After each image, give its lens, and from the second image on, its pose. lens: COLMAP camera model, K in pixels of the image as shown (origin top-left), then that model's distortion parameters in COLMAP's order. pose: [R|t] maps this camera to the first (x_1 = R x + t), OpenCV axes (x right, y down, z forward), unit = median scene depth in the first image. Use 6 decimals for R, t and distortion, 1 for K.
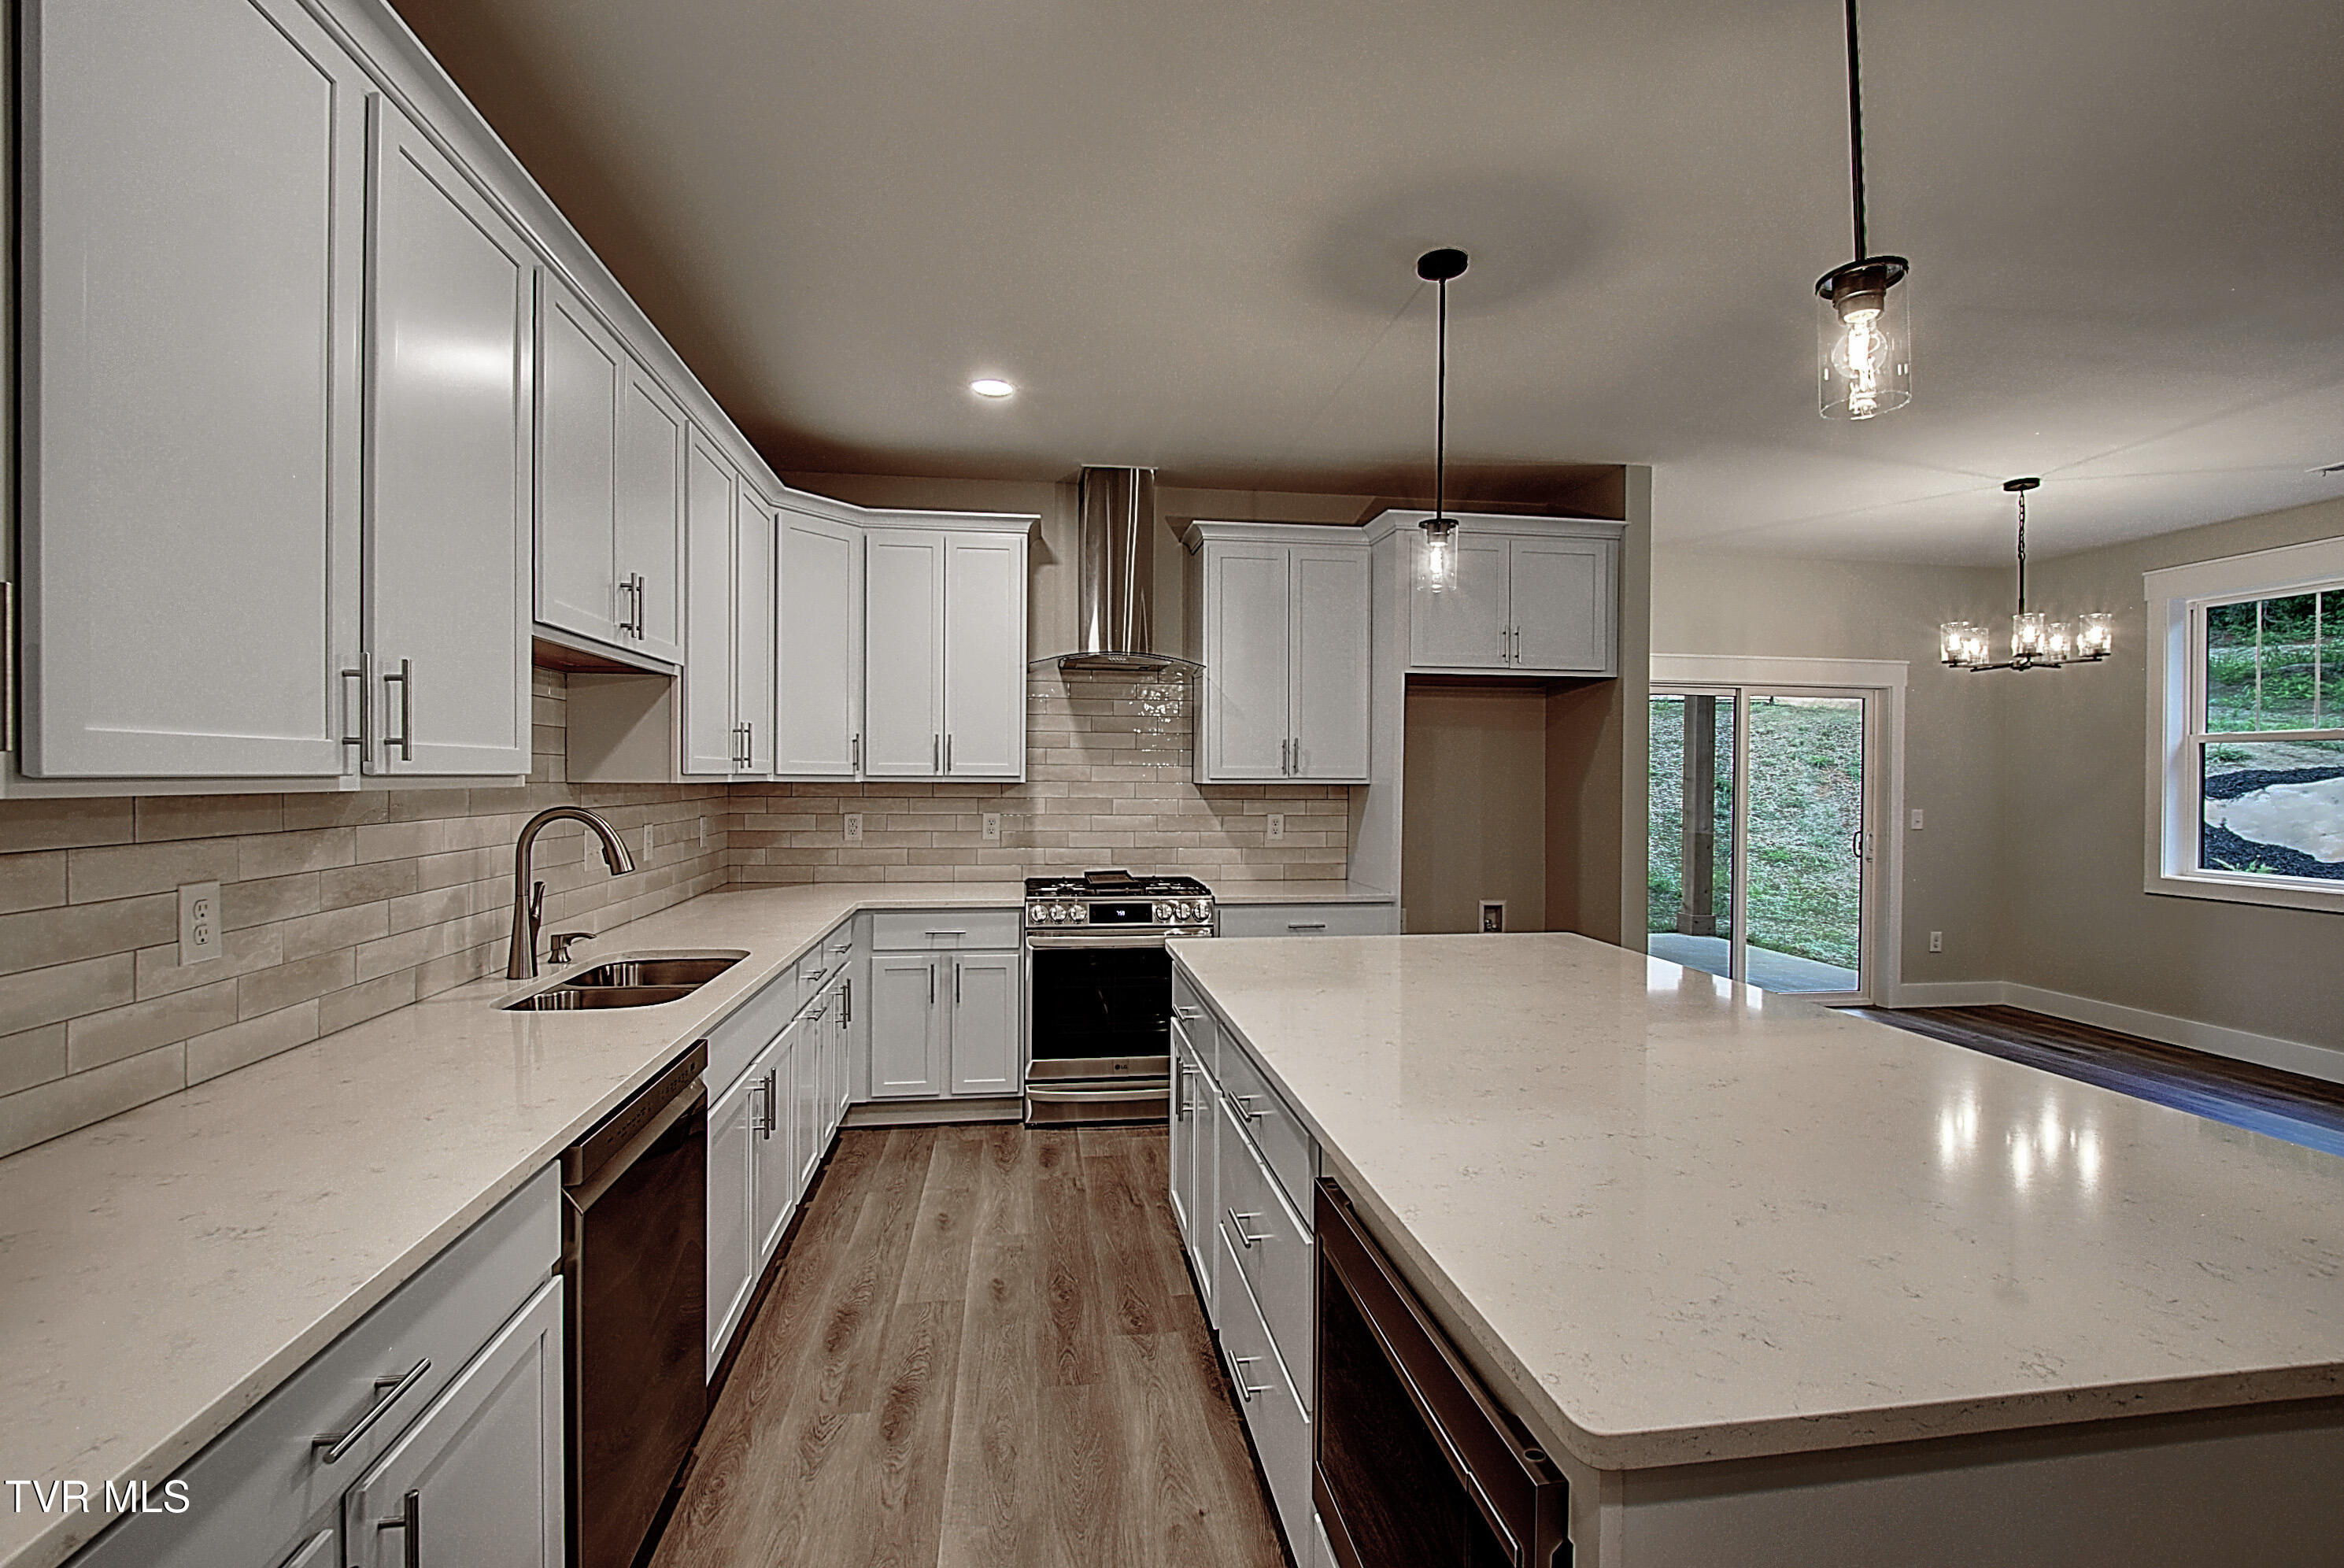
lens RADIAL K [[1033.1, 0, 1166.0], [0, 1033.1, 781.9], [0, 0, 1]] dist [0.001846, -0.007319]
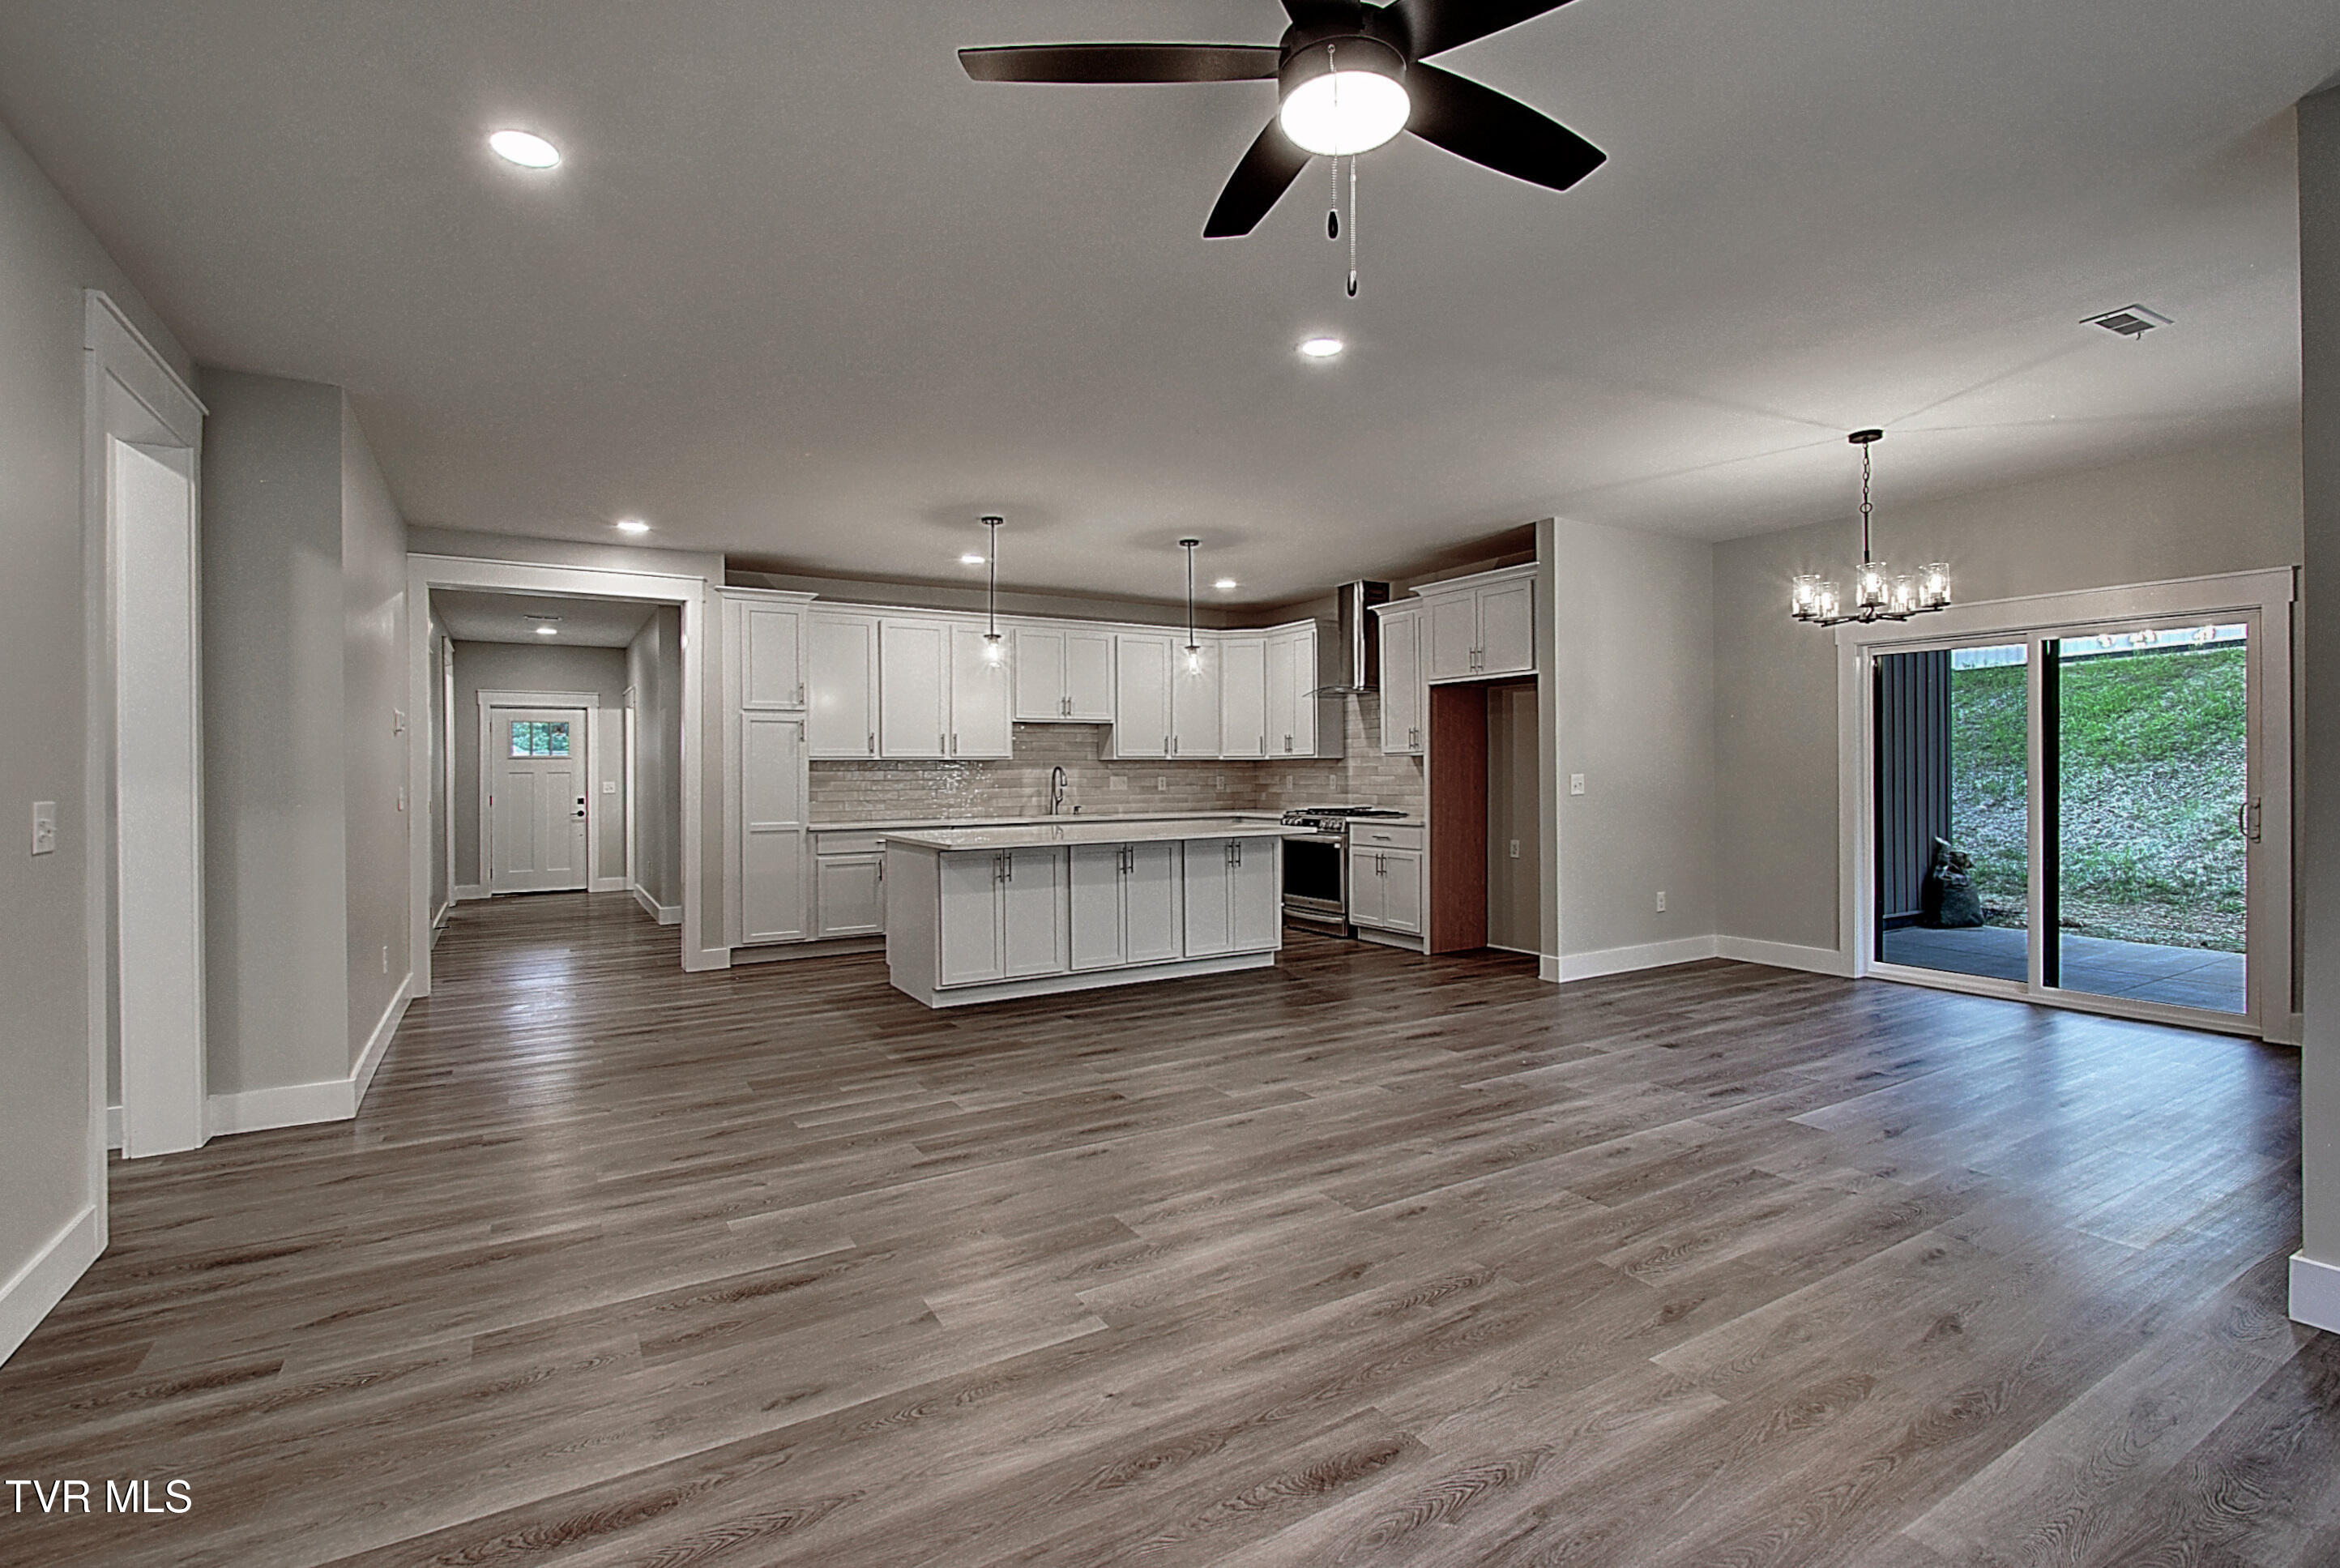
lens RADIAL K [[1063.0, 0, 1159.4], [0, 1063.0, 774.5], [0, 0, 1]] dist [-0.000113, -0.008771]
pose [[0.382916, -0.007710, -0.923751, 1.508551], [0.005290, 0.999967, -0.006153, 0.040189], [0.923768, -0.002531, 0.382944, -0.024914]]
